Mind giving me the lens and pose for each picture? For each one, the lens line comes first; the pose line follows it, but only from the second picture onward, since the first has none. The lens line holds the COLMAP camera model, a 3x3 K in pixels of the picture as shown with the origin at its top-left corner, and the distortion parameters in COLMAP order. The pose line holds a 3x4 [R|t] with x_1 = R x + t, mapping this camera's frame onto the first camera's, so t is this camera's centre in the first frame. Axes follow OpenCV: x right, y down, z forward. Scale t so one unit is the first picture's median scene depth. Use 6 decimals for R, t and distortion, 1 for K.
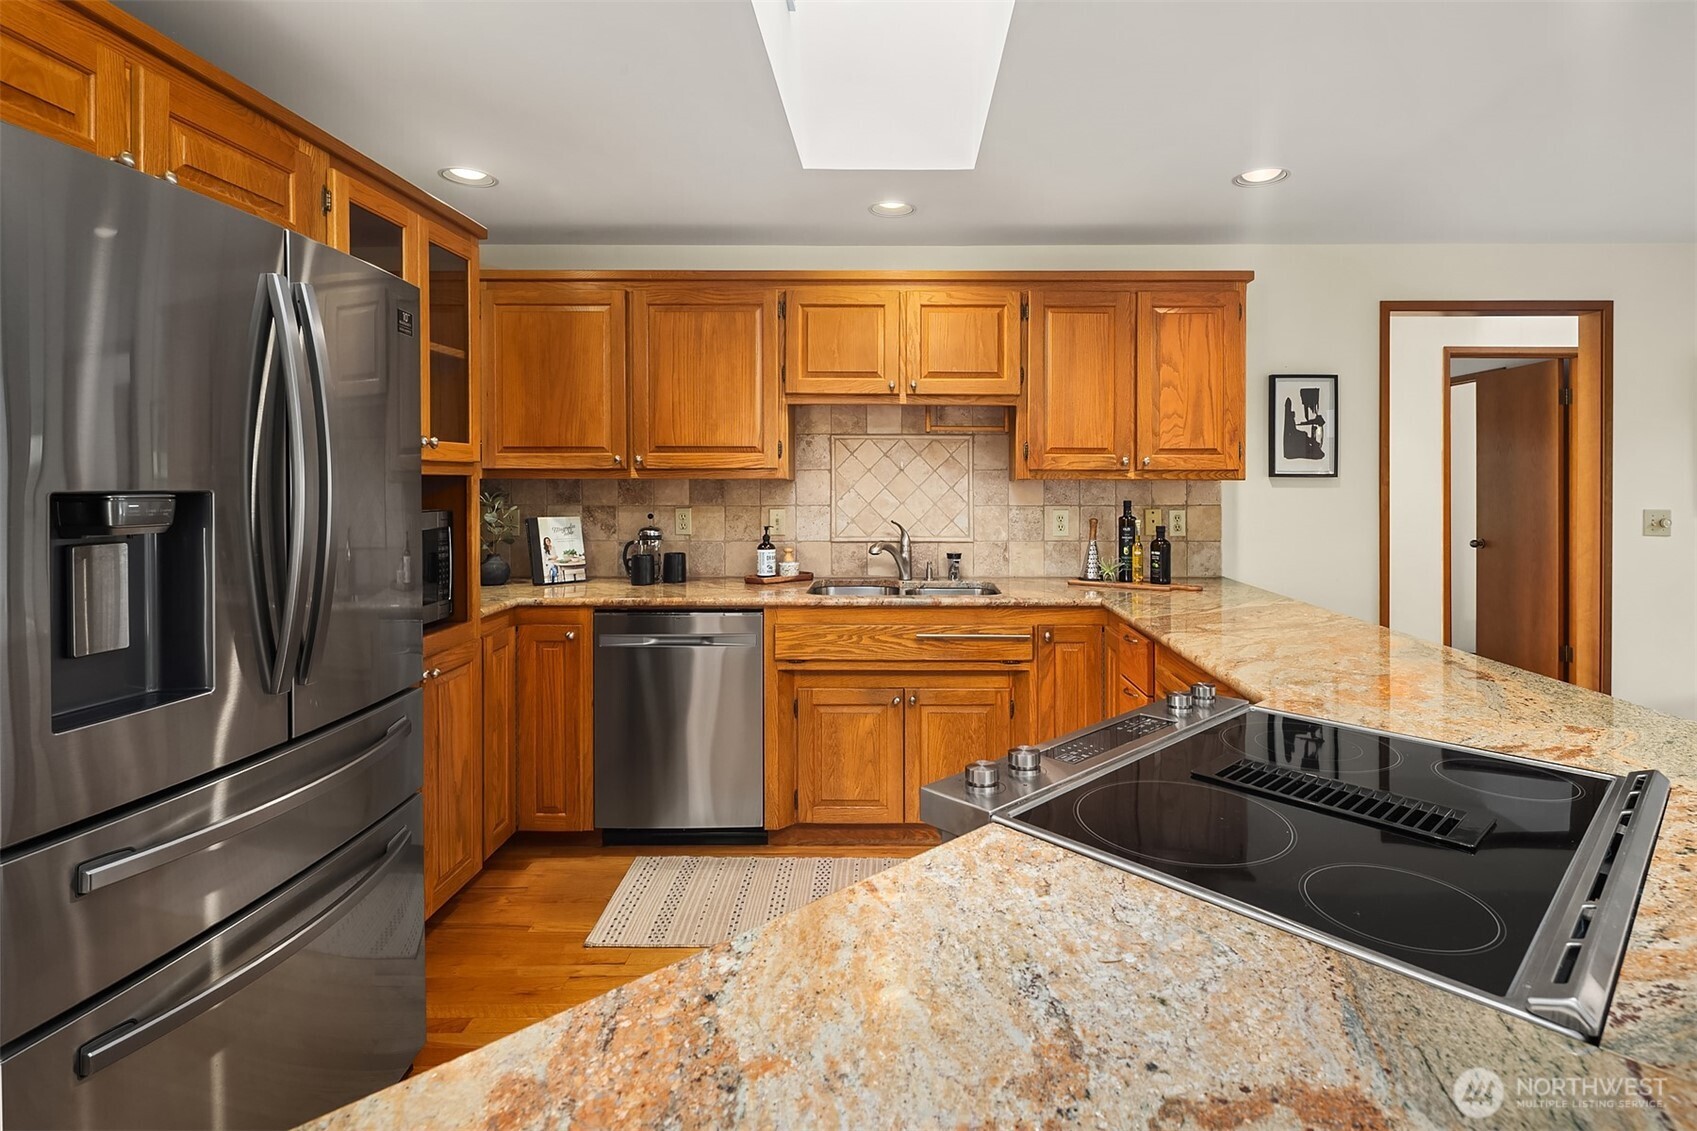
lens RADIAL K [[844.2, 0, 887.1], [0, 844.2, 481.6], [0, 0, 1]] dist [0.005027, -0.002161]
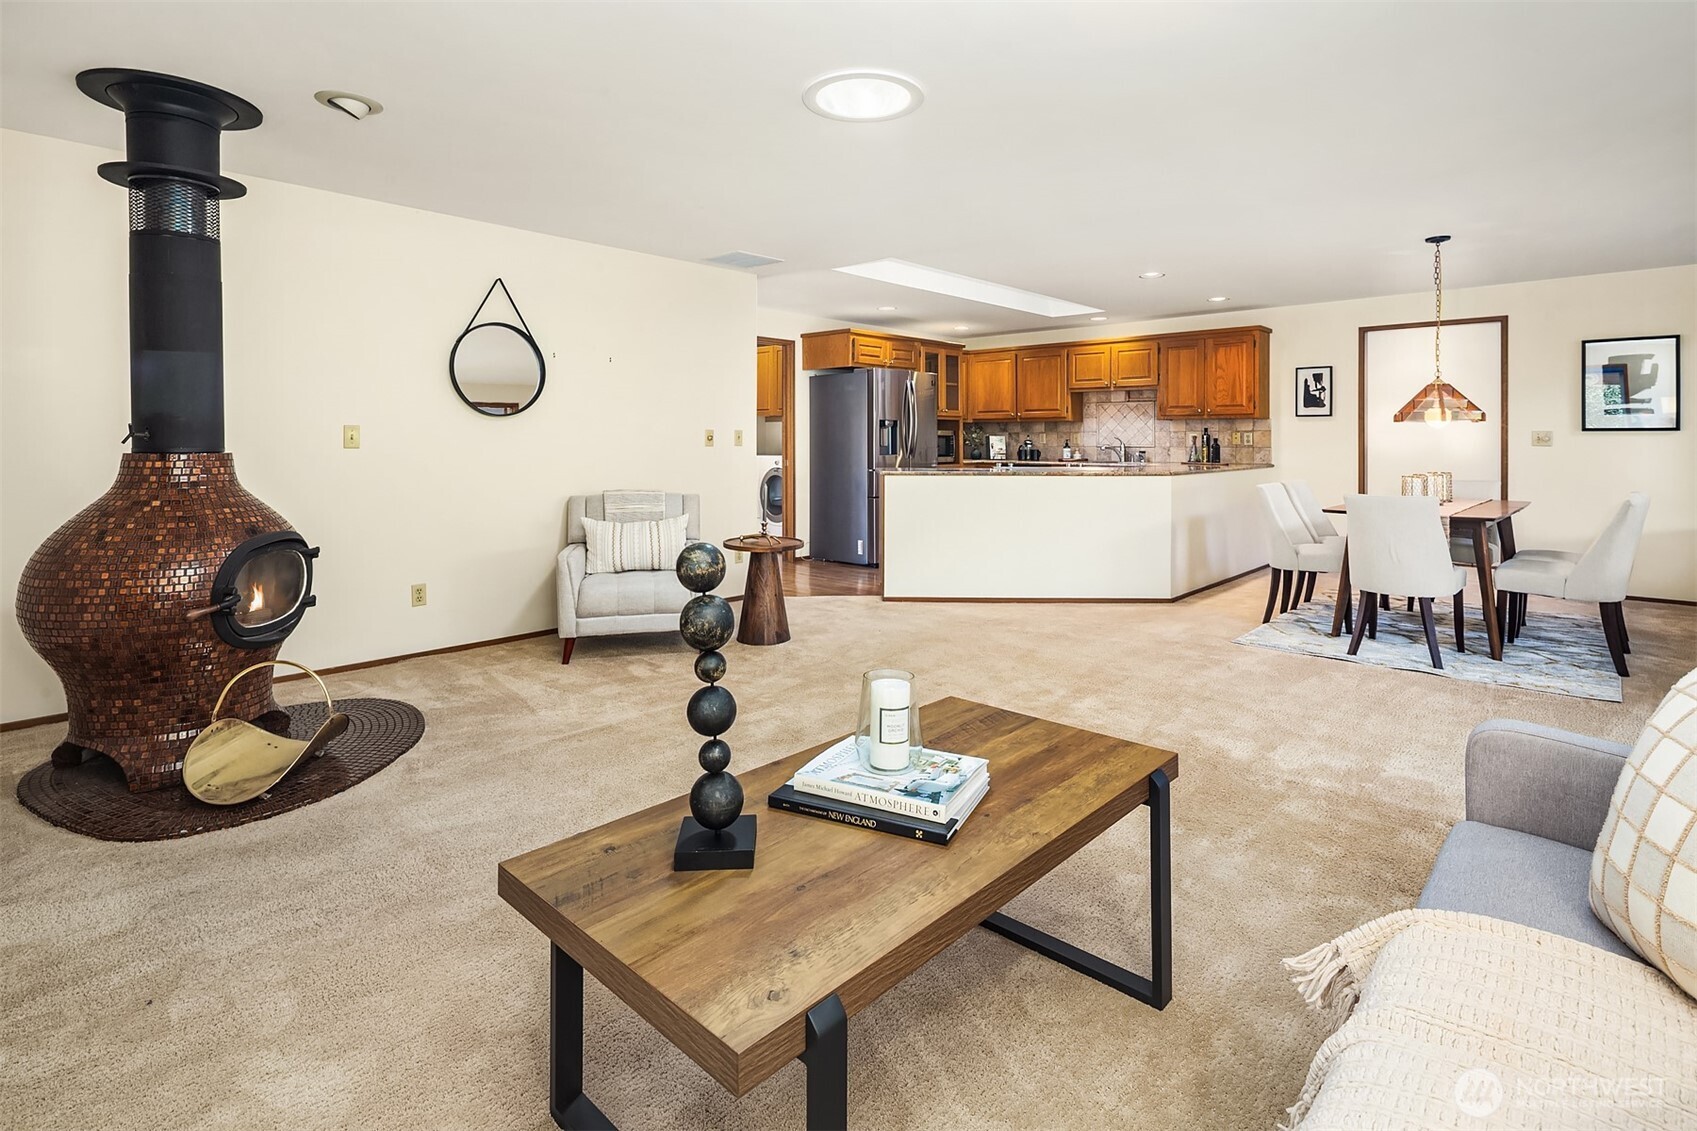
lens RADIAL K [[844.2, 0, 832.3], [0, 844.2, 454.2], [0, 0, 1]] dist [0.005027, -0.002161]
pose [[0.727236, 0.011374, -0.686293, 1.107158], [-0.002691, 0.999902, 0.013720, 0.064472], [0.686382, -0.008131, 0.727195, -1.369511]]
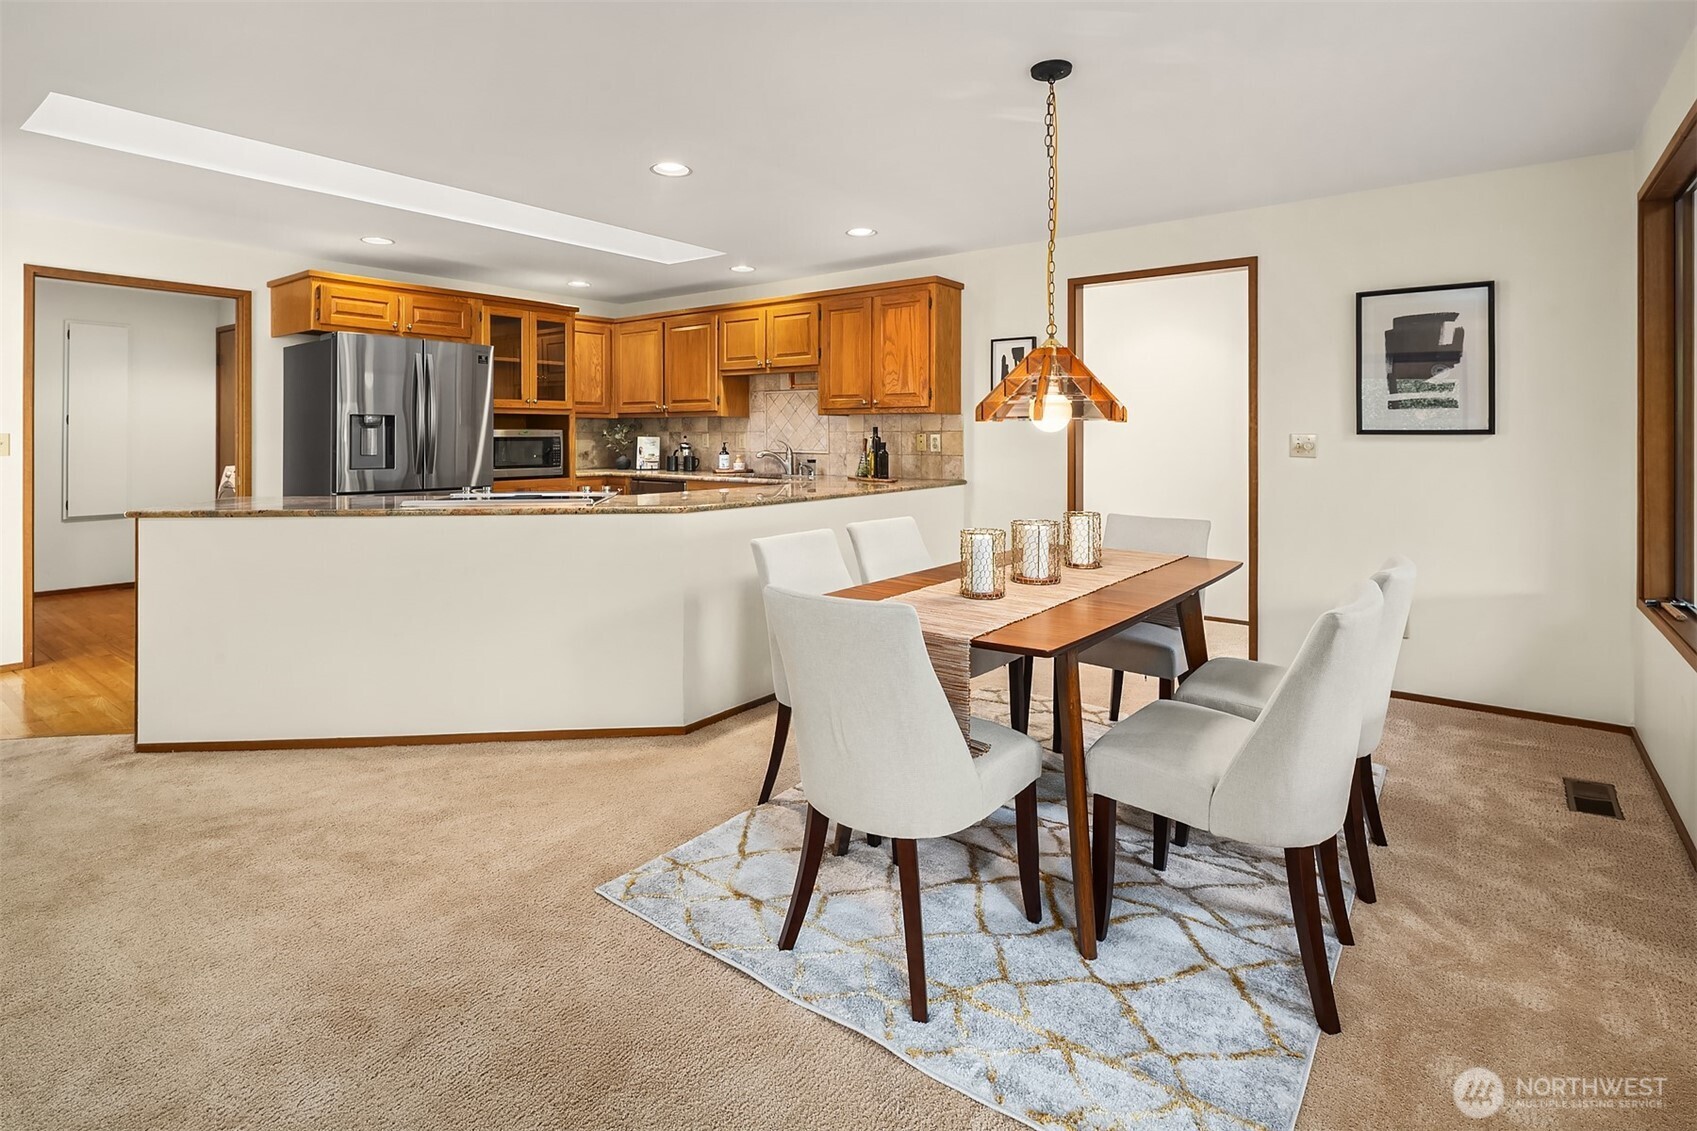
lens RADIAL K [[844.2, 0, 843.5], [0, 844.2, 444.7], [0, 0, 1]] dist [0.005027, -0.002161]
pose [[0.792690, 0.007350, -0.609580, 1.178891], [-0.001571, 0.999949, 0.010014, 0.039280], [0.609622, -0.006980, 0.792661, -0.295377]]
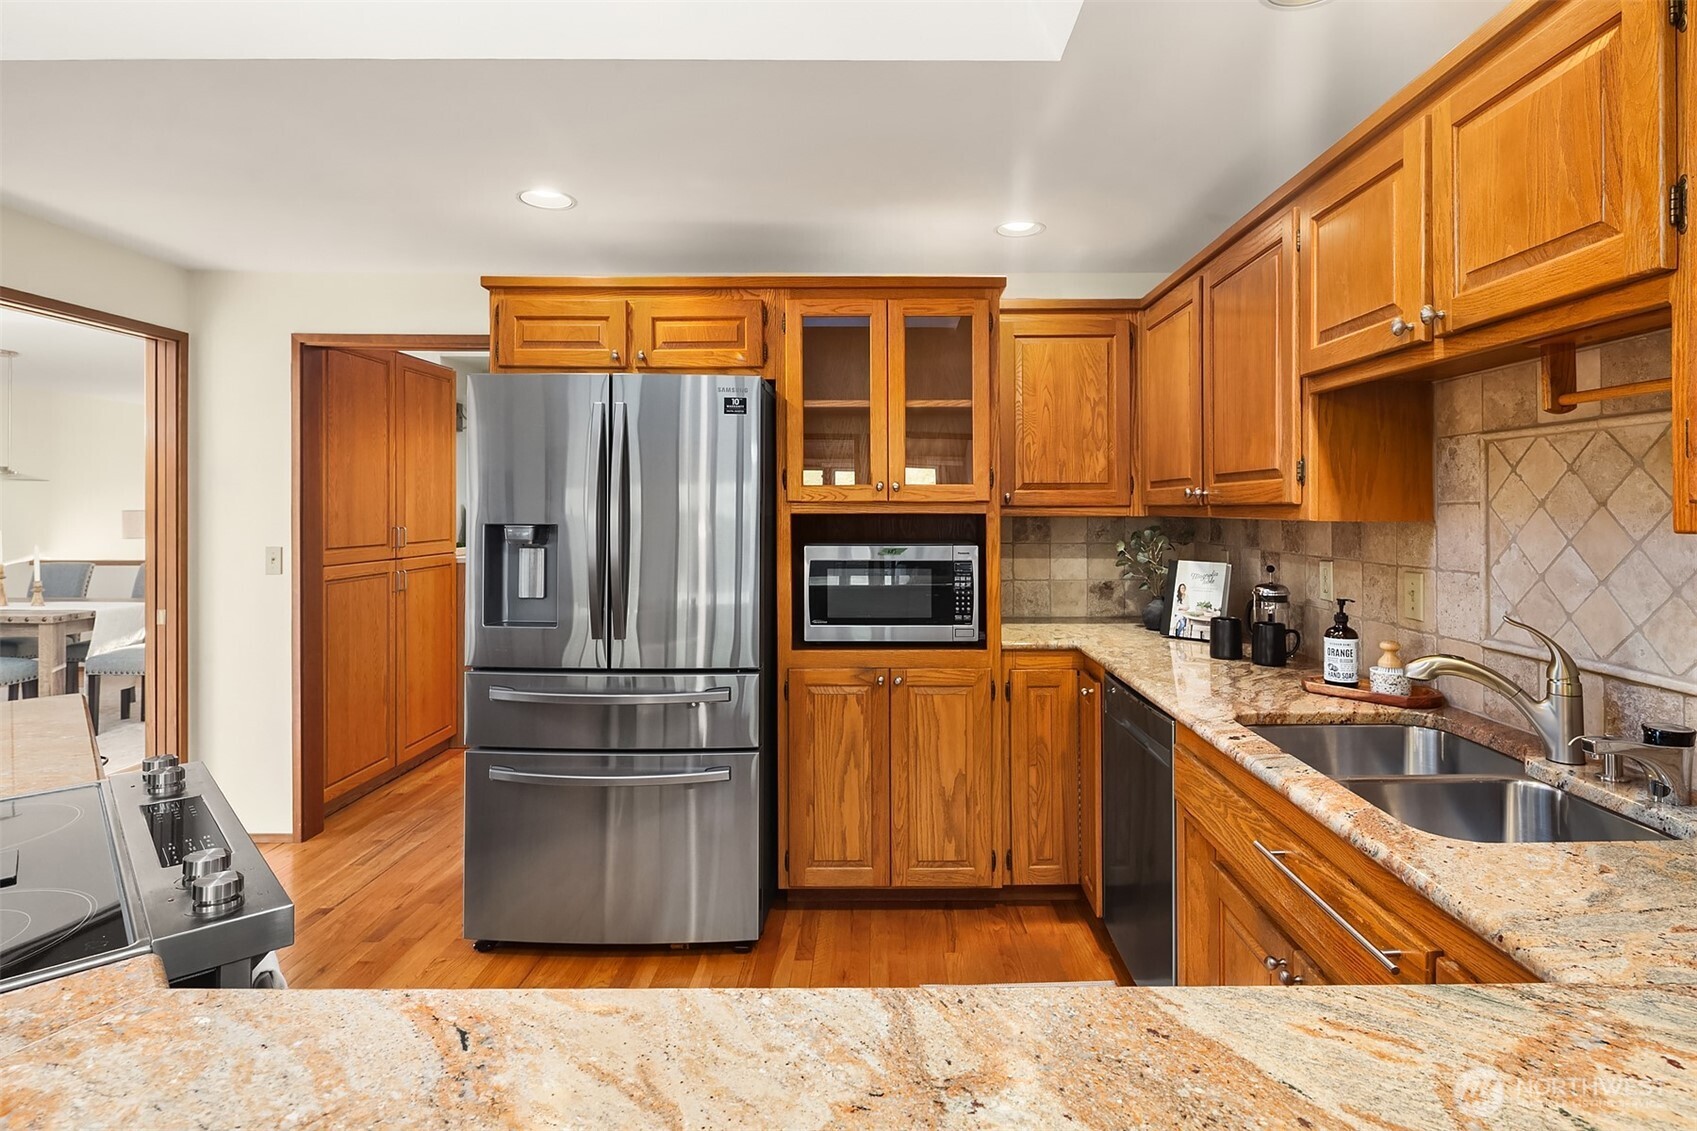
lens RADIAL K [[853.4, 0, 902.9], [0, 853.4, 506.0], [0, 0, 1]] dist [0.001455, -0.000239]
pose [[0.021006, -0.002412, -0.999776, 0.455410], [-0.001957, 0.999995, -0.002453, -0.010891], [0.999777, 0.002008, 0.021002, 0.676030]]
